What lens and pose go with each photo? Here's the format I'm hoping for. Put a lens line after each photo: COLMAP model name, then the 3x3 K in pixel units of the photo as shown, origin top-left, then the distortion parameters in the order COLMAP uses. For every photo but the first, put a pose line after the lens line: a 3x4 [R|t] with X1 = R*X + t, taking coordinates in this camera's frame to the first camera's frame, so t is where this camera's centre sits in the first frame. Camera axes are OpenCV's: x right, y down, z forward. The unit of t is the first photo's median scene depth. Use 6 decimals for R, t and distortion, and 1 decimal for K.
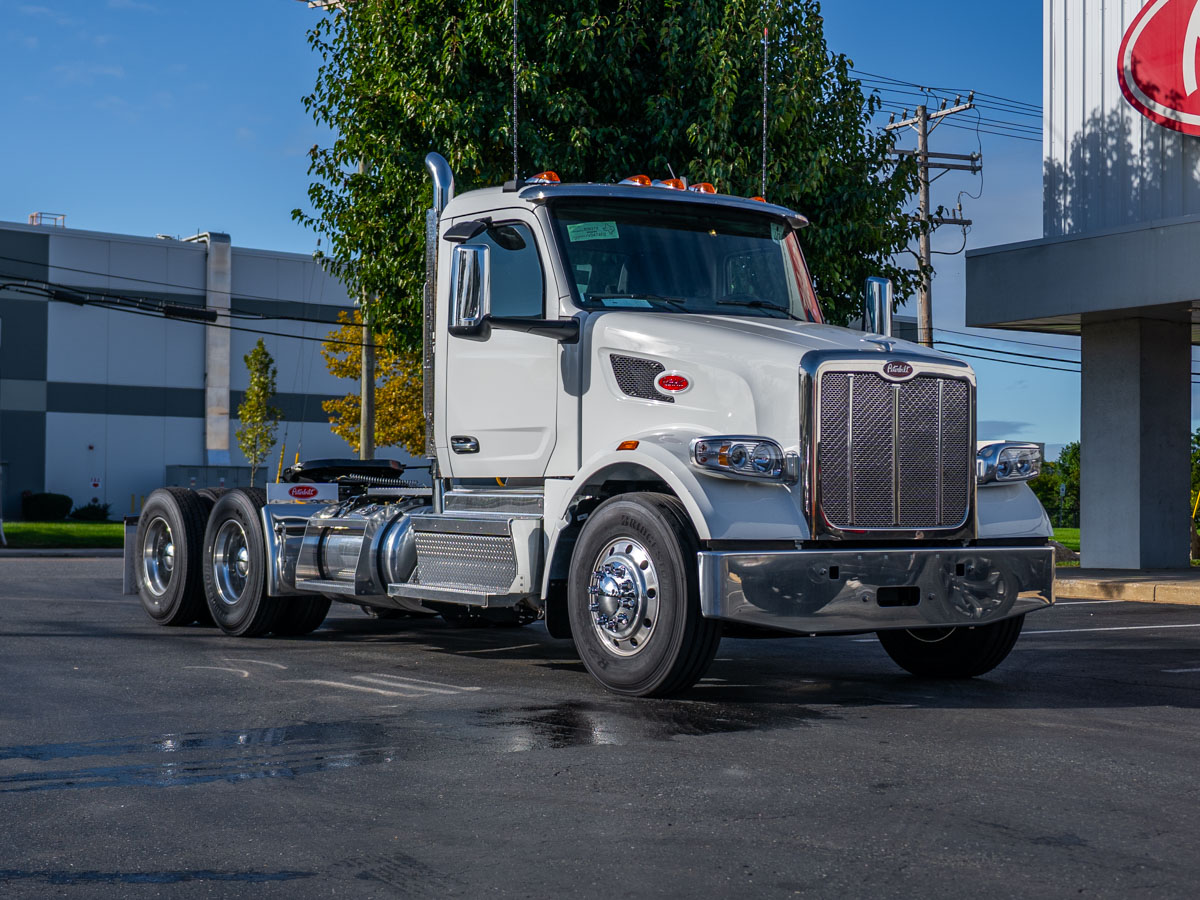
lens RADIAL K [[1926.1, 0, 602.7], [0, 1926.1, 448.9], [0, 0, 1]] dist [-0.059653, 0.000000]
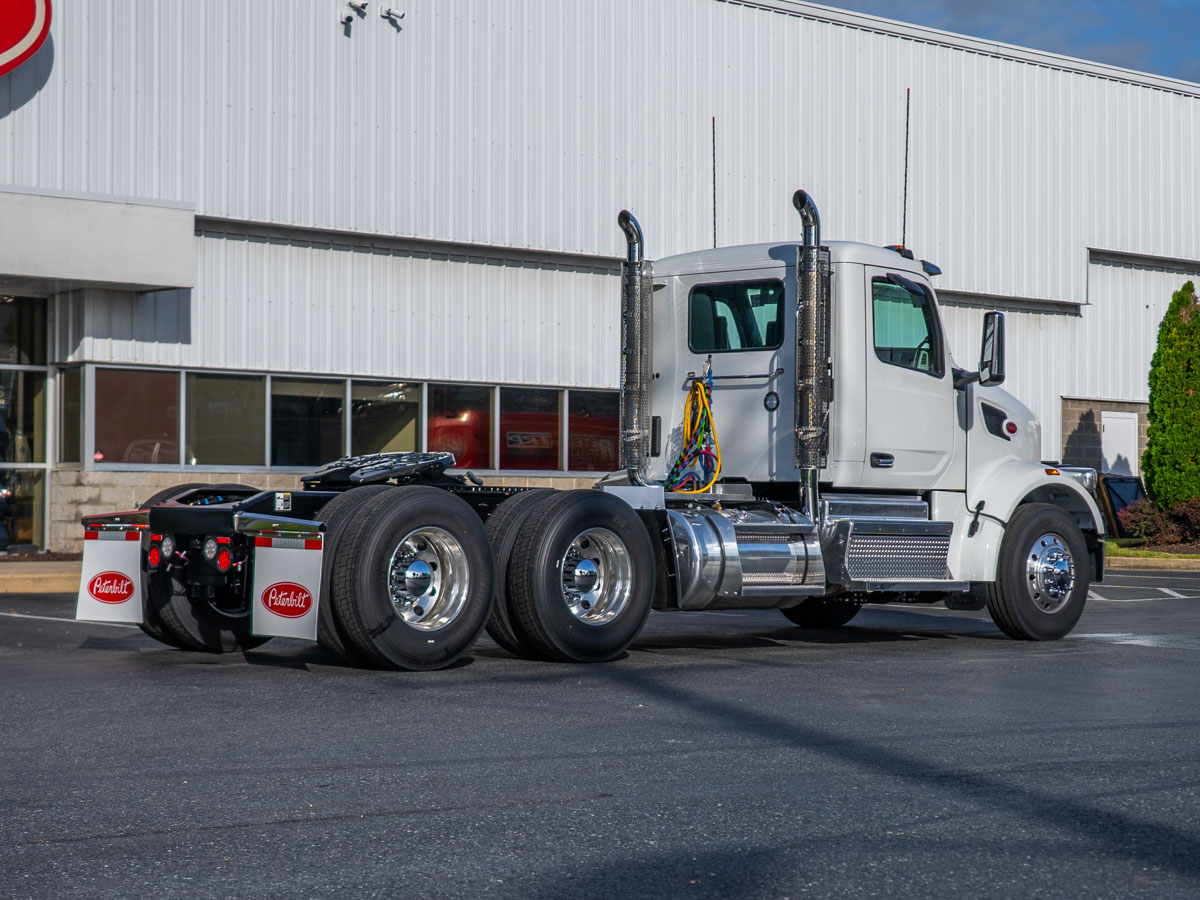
lens RADIAL K [[2232.7, 0, 598.9], [0, 2232.7, 447.5], [0, 0, 1]] dist [-0.023124, 0.000000]
pose [[-0.156074, 0.014883, 0.987633, -0.715045], [-0.044911, 0.998745, -0.022148, 0.014357], [-0.986724, -0.047813, -0.155209, 0.705125]]
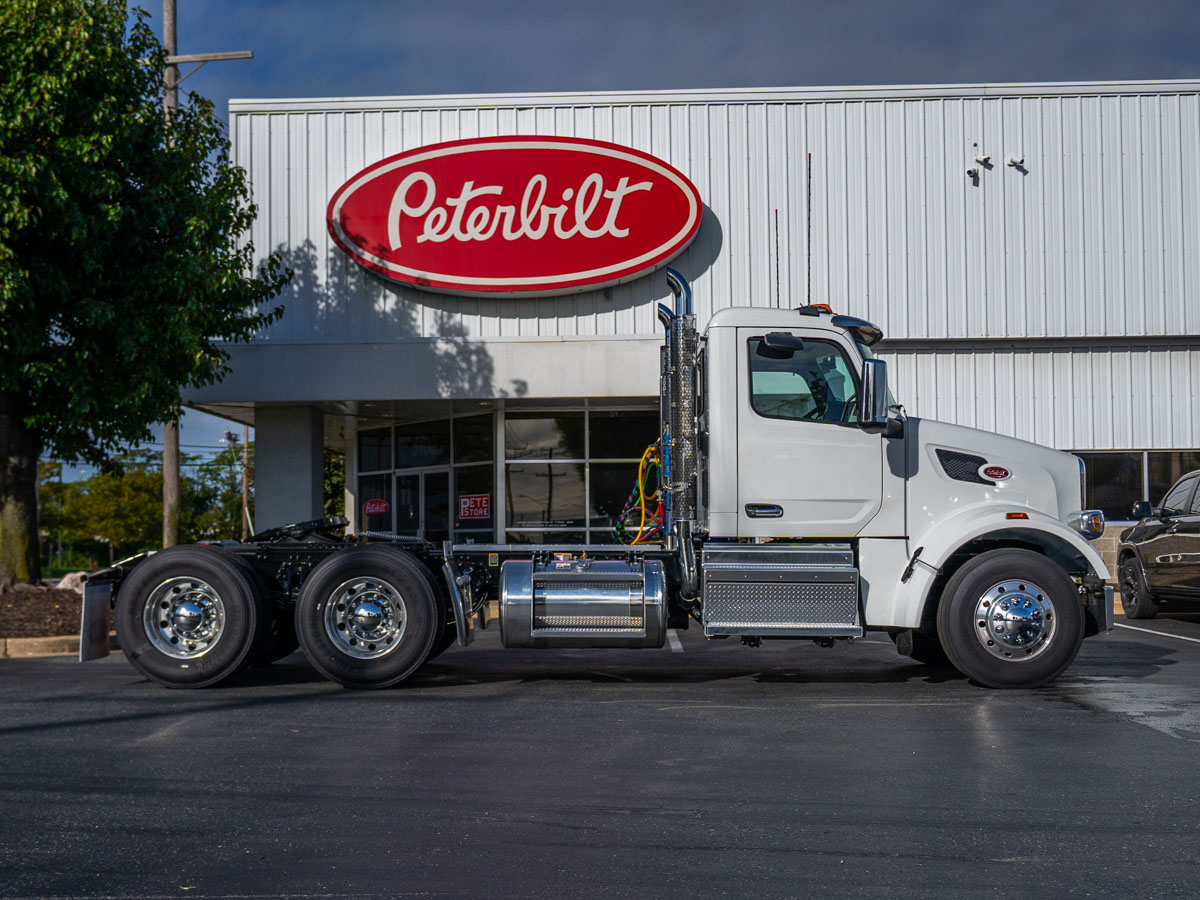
lens RADIAL K [[1473.1, 0, 572.2], [0, 1473.1, 479.1], [0, 0, 1]] dist [-0.027277, 0.000000]
pose [[0.558886, 0.028505, 0.828755, -0.475423], [-0.018560, 0.999589, -0.021864, 0.000337], [-0.829037, -0.003162, 0.559185, 0.288667]]
